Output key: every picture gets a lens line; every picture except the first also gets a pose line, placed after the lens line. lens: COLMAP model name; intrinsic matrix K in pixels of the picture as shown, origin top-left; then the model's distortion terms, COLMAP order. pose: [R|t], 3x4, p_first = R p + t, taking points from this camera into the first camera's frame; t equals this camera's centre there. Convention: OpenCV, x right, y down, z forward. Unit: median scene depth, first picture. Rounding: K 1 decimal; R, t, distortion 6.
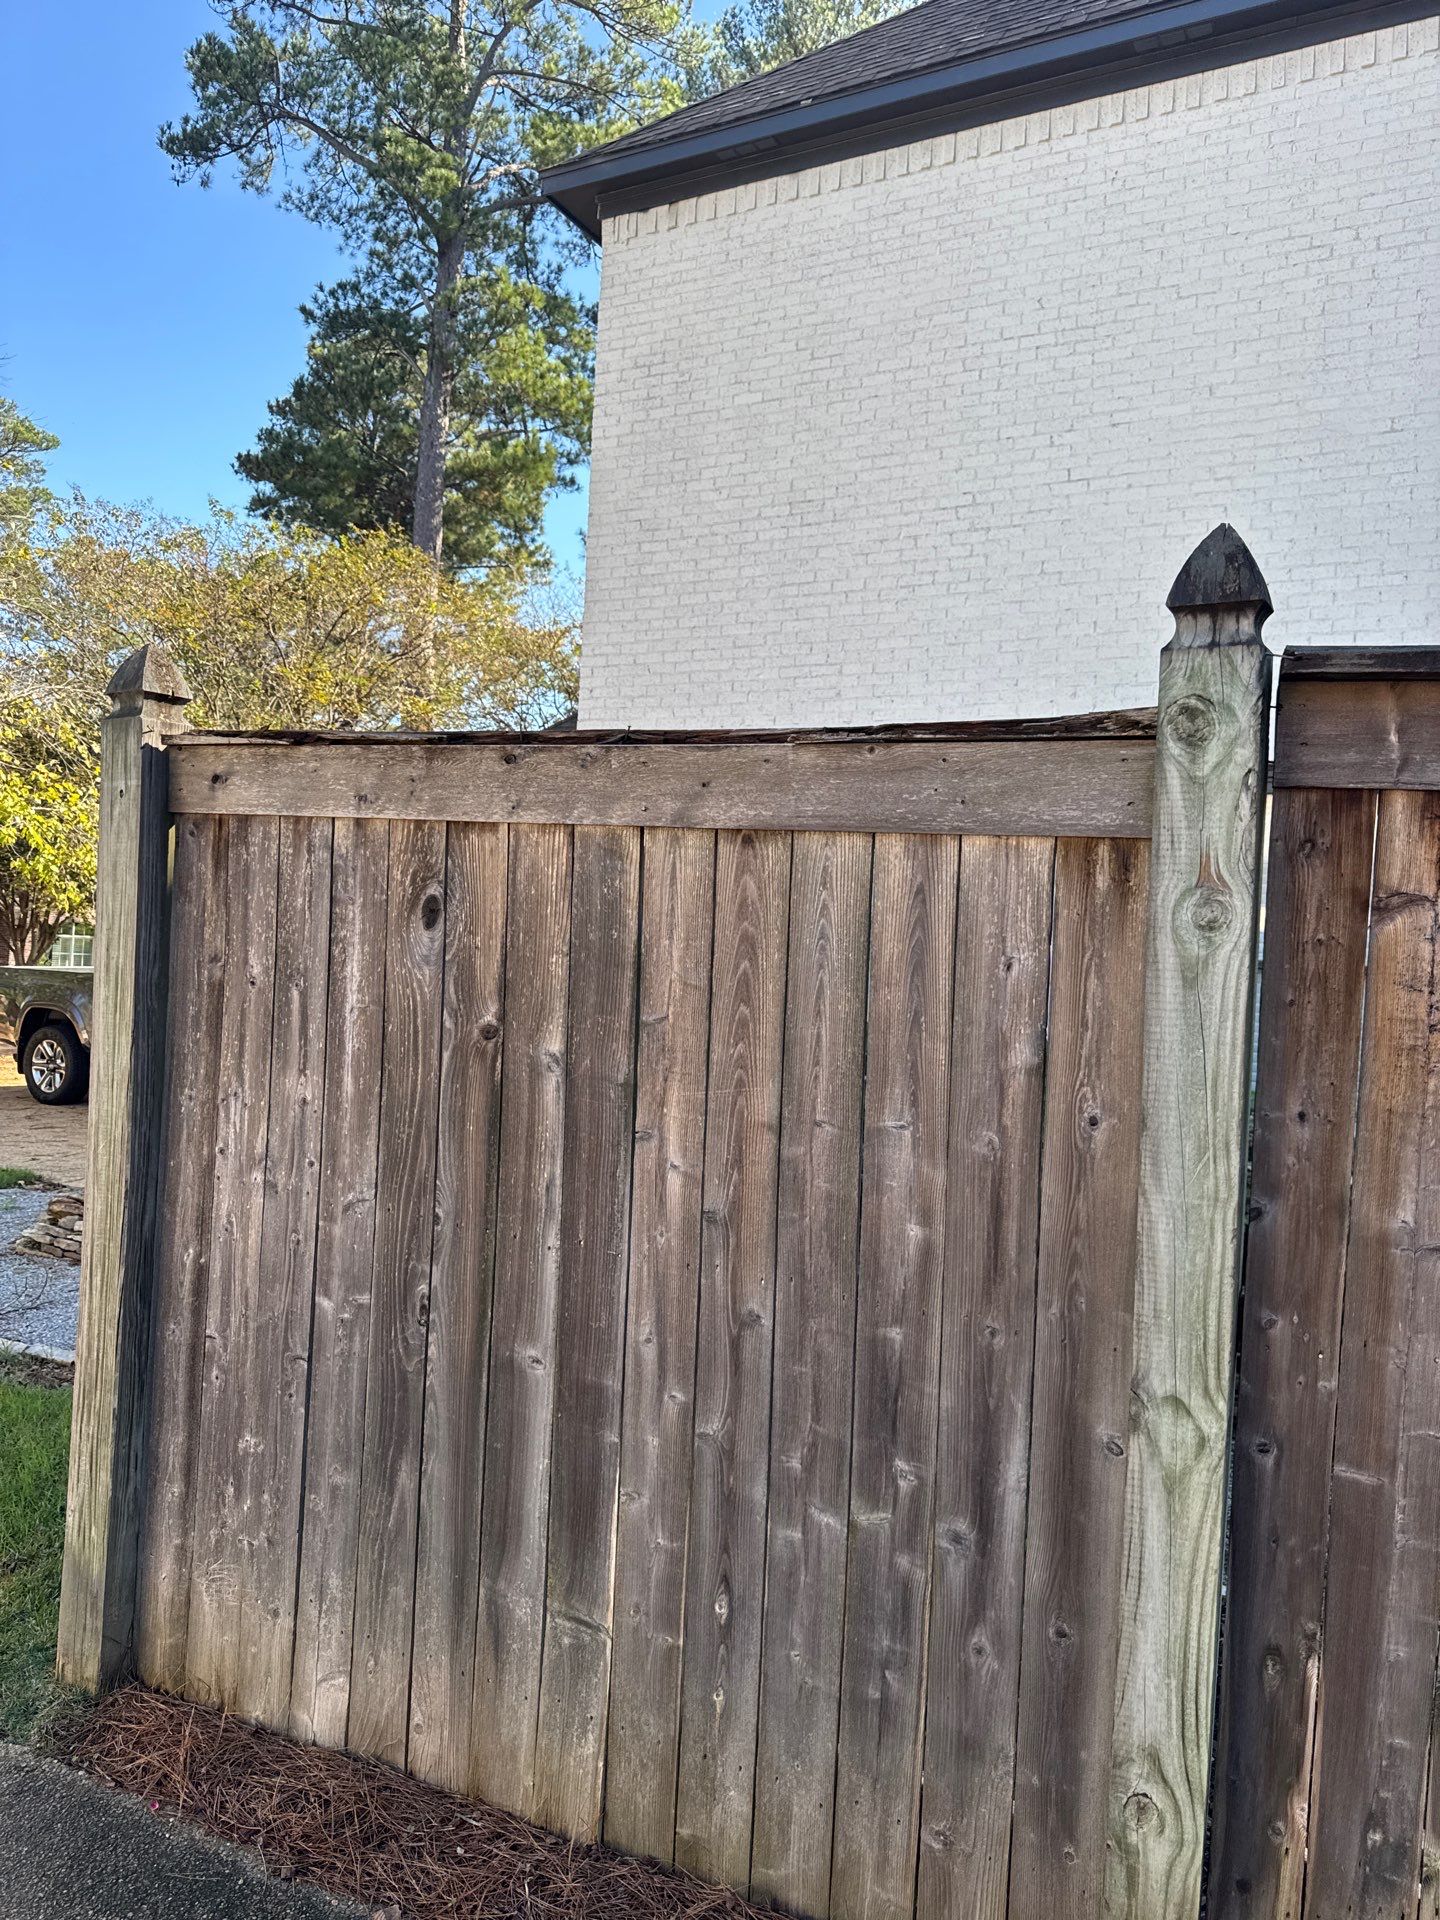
lens RADIAL K [[1347.8, 0, 720.0], [0, 1347.8, 960.0], [0, 0, 1]] dist [0.078069, -0.119173]
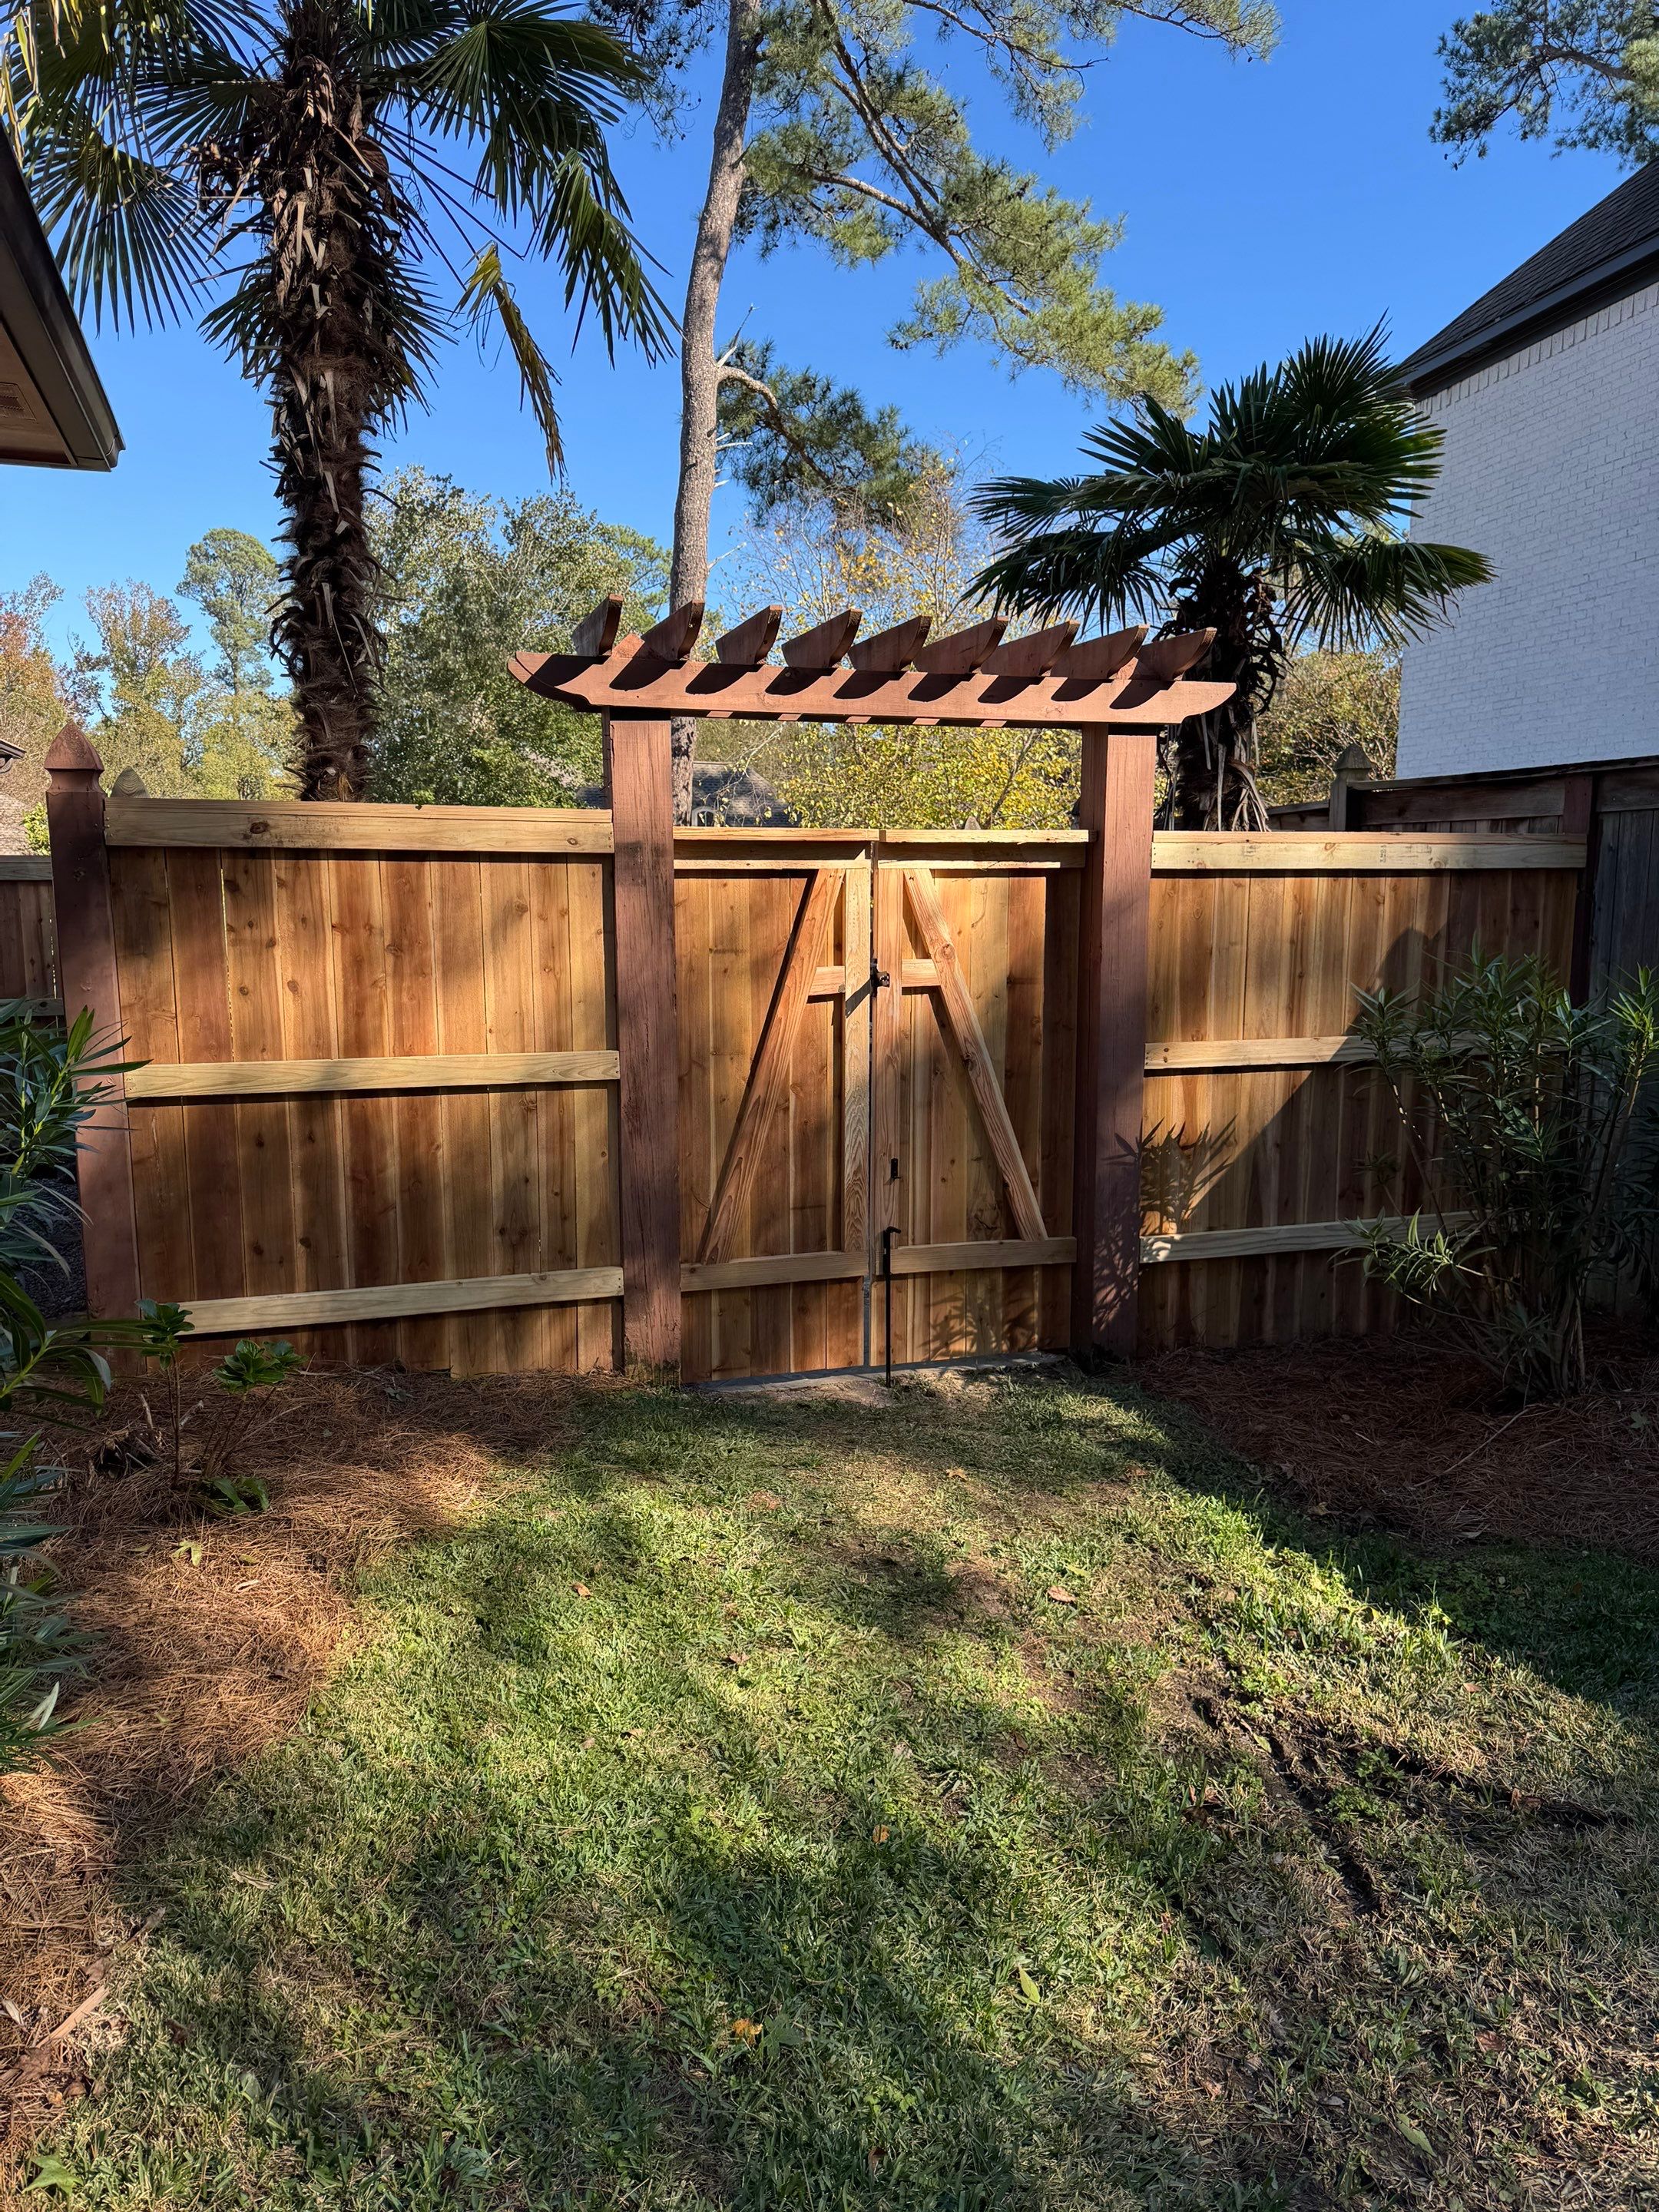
lens RADIAL K [[1552.8, 0, 829.5], [0, 1552.8, 1106.0], [0, 0, 1]] dist [0.078069, -0.119173]
pose [[0.635405, 0.061362, -0.769737, 0.950892], [0.033708, 0.993683, 0.107039, 0.015398], [0.771443, -0.093959, 0.629323, -0.705876]]
